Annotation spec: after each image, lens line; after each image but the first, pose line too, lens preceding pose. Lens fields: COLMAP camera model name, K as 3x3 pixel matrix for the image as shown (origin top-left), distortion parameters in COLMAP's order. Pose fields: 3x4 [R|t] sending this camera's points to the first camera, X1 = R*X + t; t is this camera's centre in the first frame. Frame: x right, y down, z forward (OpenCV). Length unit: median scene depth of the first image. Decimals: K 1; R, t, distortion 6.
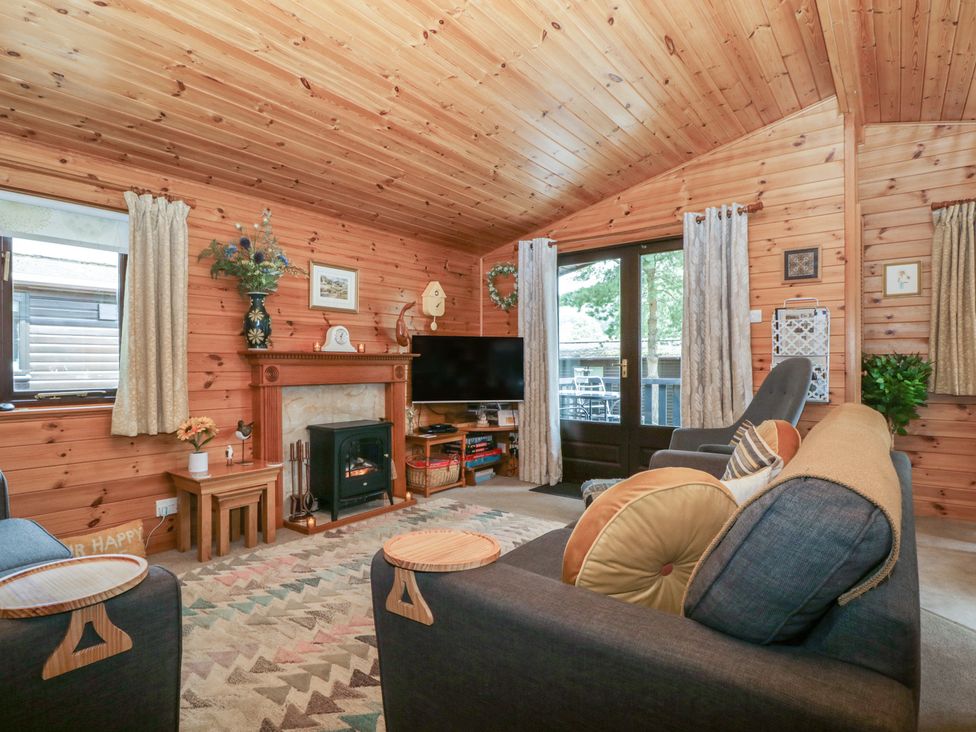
lens RADIAL K [[512.0, 0, 487.7], [0, 512.0, 365.5], [0, 0, 1]] dist [-0.003584, -0.010805]
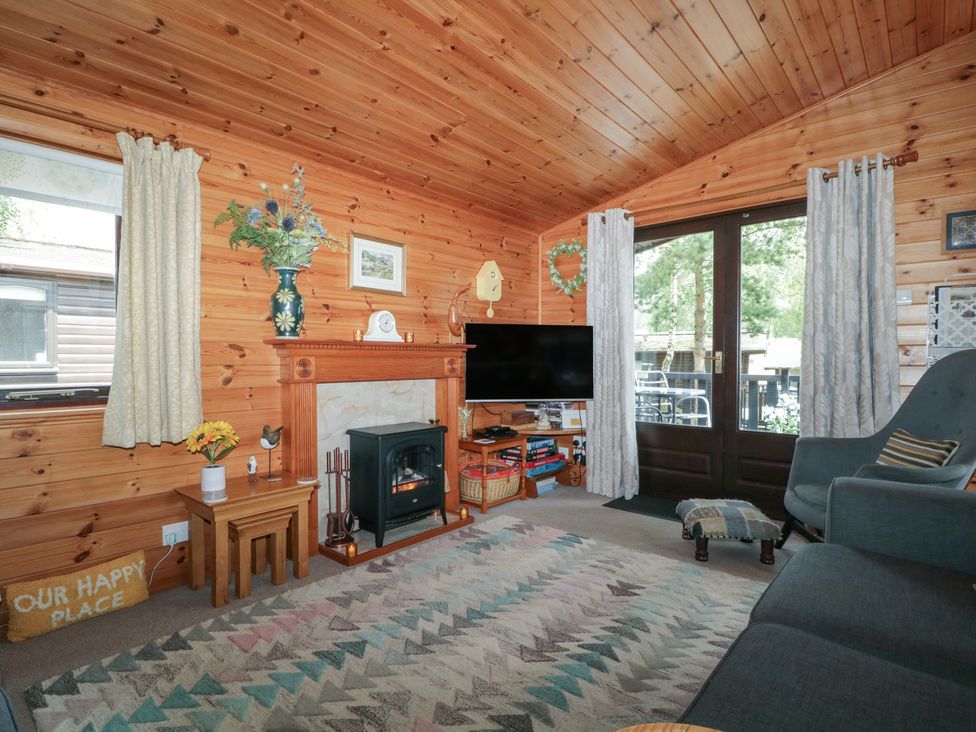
lens RADIAL K [[512.0, 0, 491.4], [0, 512.0, 364.9], [0, 0, 1]] dist [-0.003584, -0.010805]
pose [[0.998376, 0.003396, -0.056869, -0.073038], [-0.002776, 0.999936, 0.010984, 0.001753], [0.056903, -0.010809, 0.998321, 0.189720]]
